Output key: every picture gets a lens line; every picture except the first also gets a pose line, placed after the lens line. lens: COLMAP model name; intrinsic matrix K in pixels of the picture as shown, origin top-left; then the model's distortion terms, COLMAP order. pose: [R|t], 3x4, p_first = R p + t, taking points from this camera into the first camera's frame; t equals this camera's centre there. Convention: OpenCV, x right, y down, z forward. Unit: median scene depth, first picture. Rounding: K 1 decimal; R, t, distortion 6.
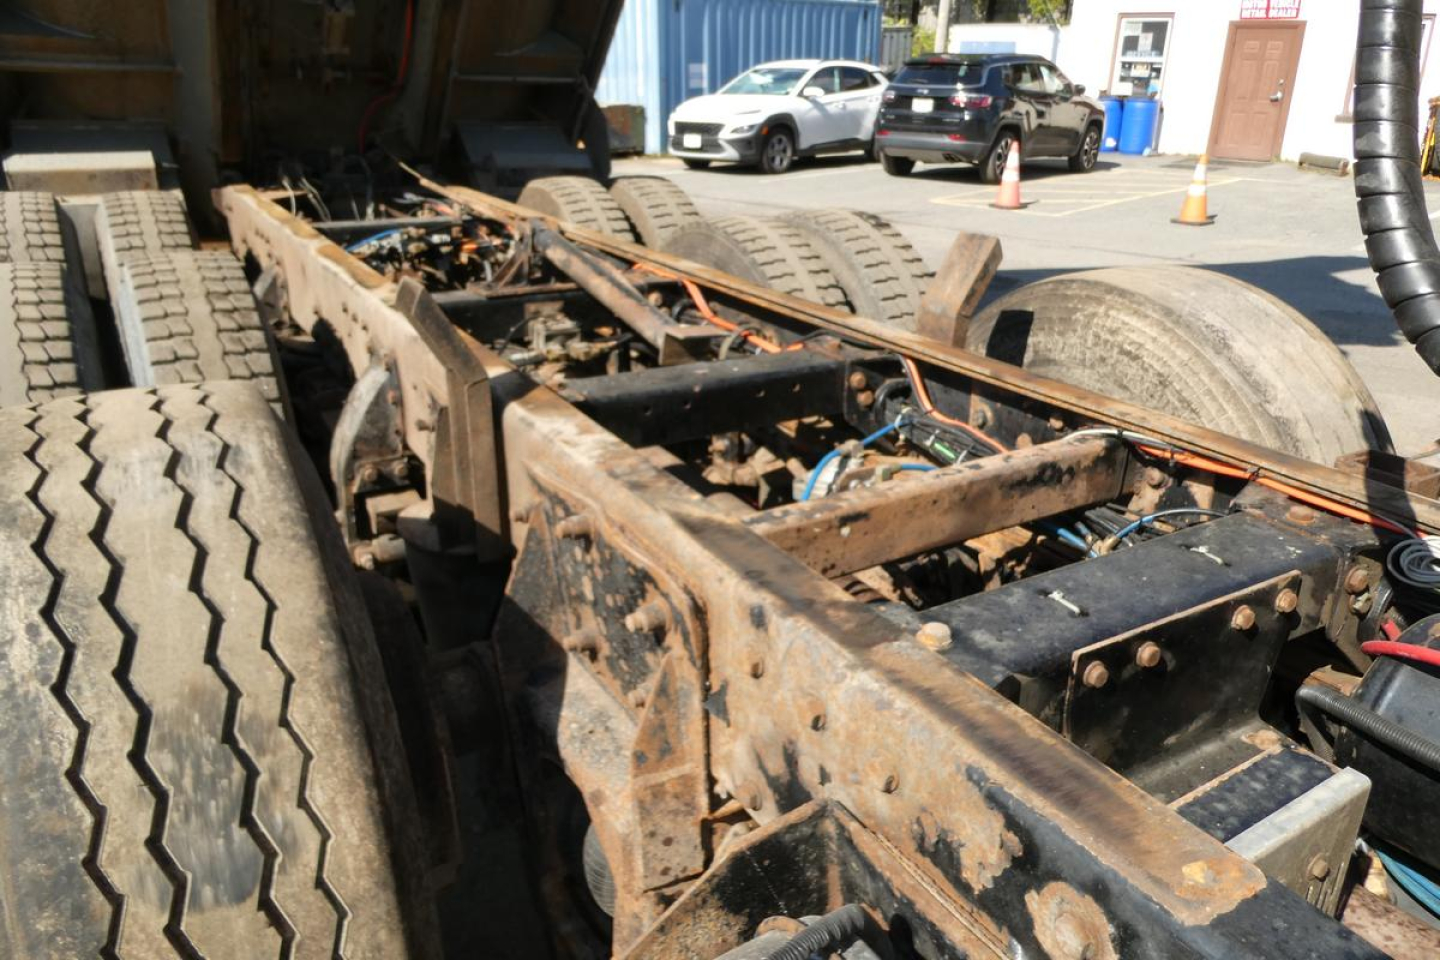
lens RADIAL K [[1032.4, 0, 723.1], [0, 1032.4, 482.7], [0, 0, 1]] dist [-0.012110, 0.036405]
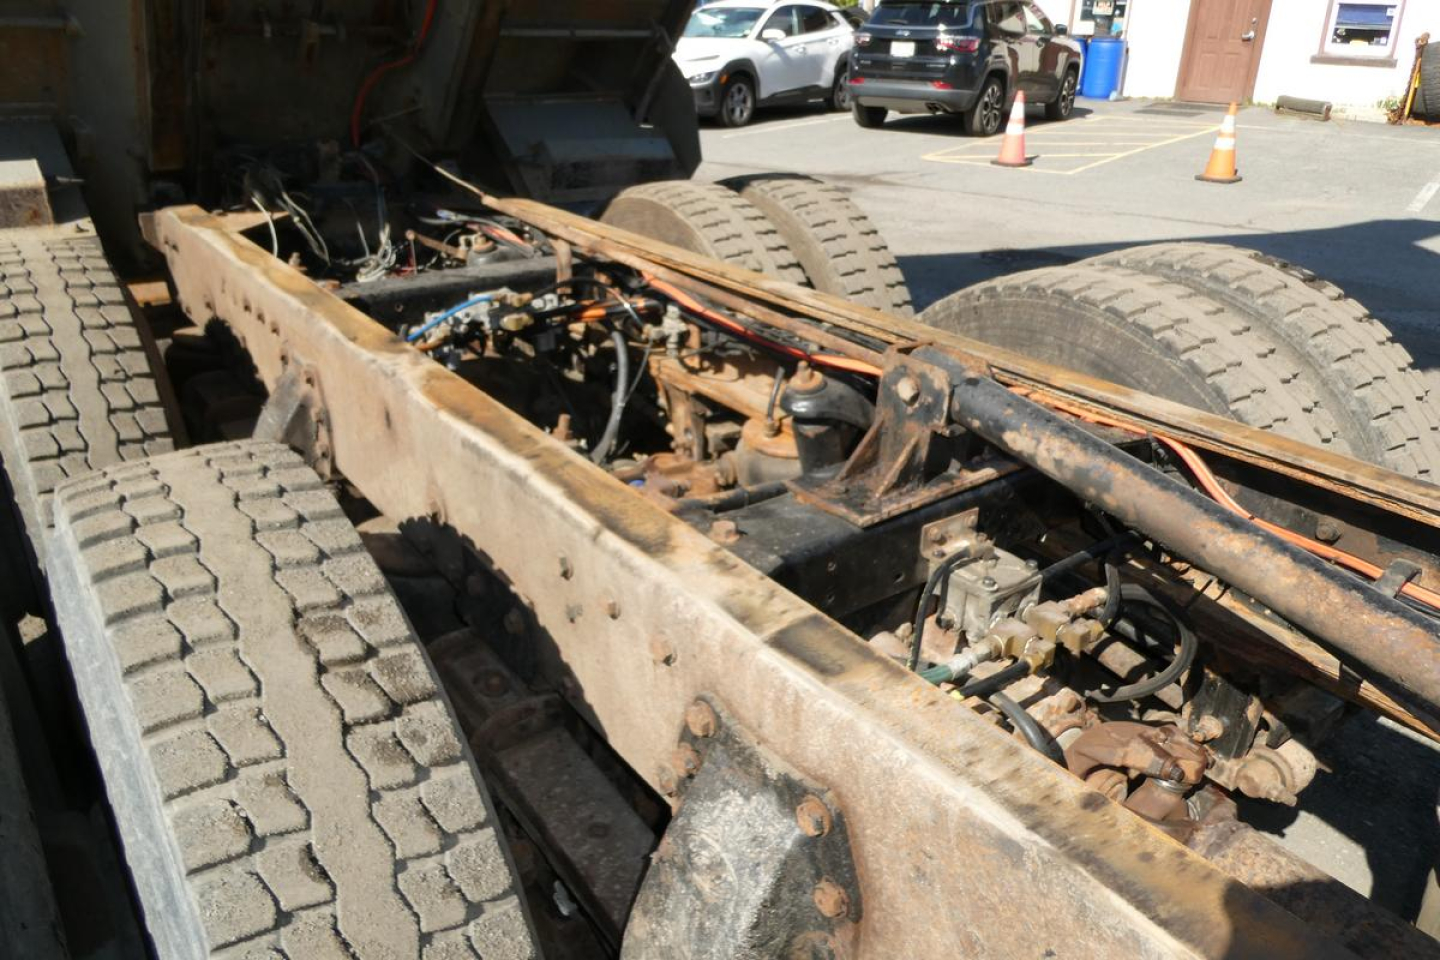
lens RADIAL K [[1029.3, 0, 728.2], [0, 1029.3, 477.0], [0, 0, 1]] dist [-0.008834, 0.022634]
pose [[0.994054, -0.048711, 0.097387, -0.064170], [0.043942, 0.997755, 0.050530, -0.043781], [-0.099630, -0.045950, 0.993963, 0.101684]]
